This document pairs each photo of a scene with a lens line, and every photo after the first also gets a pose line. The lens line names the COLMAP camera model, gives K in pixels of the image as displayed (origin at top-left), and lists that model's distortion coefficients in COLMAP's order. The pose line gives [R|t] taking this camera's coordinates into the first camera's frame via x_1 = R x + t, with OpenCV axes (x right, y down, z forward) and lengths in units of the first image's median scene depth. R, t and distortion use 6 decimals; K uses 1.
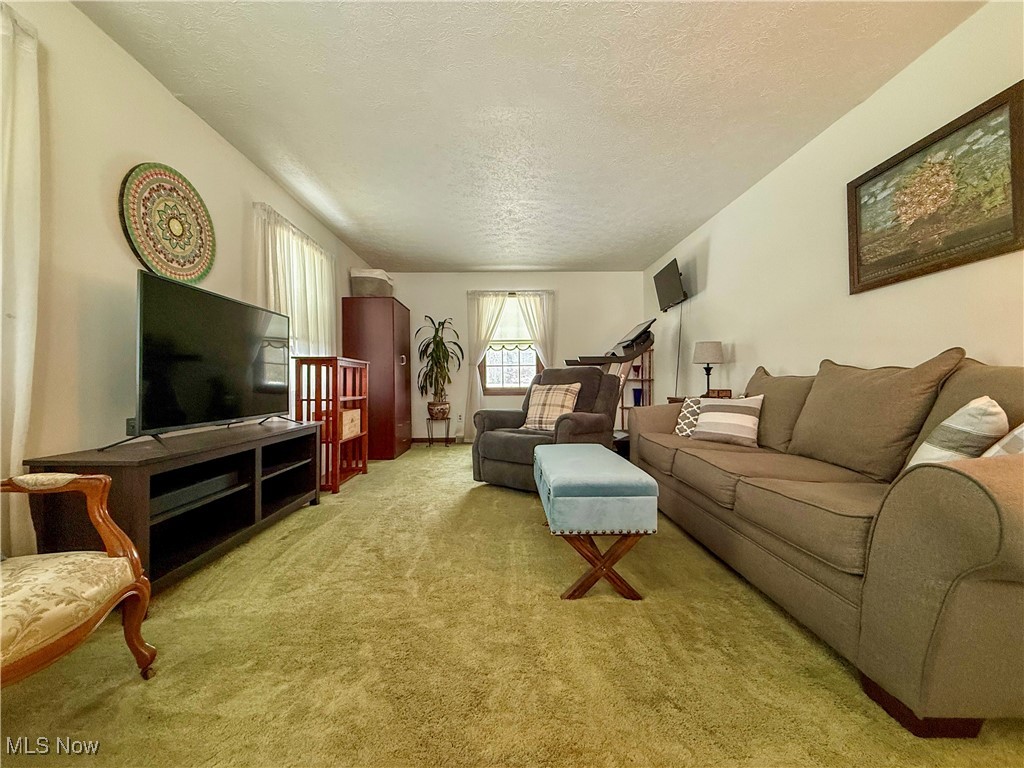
lens RADIAL K [[406.6, 0, 512.0], [0, 406.6, 384.0], [0, 0, 1]] dist [-0.000795, -0.000517]
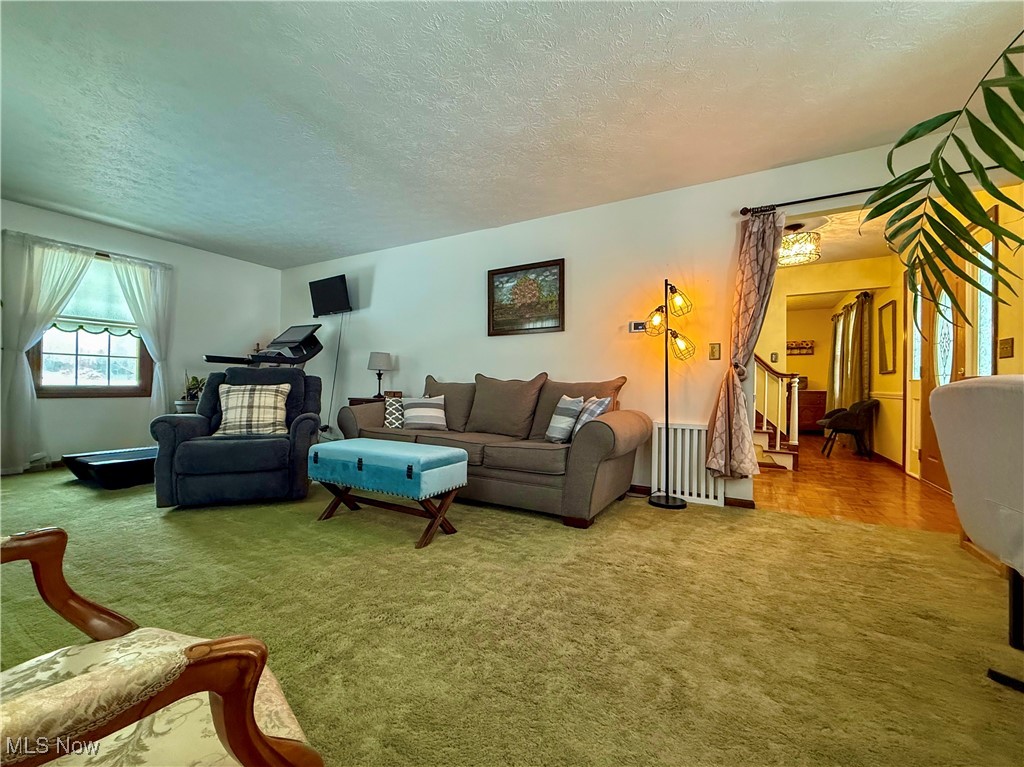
lens RADIAL K [[406.6, 0, 512.0], [0, 406.6, 383.5], [0, 0, 1]] dist [-0.000795, -0.000517]
pose [[0.510619, 0.021217, 0.859546, -0.585193], [-0.018178, 0.999738, -0.013879, 0.000422], [-0.859615, -0.008538, 0.510871, 0.042962]]
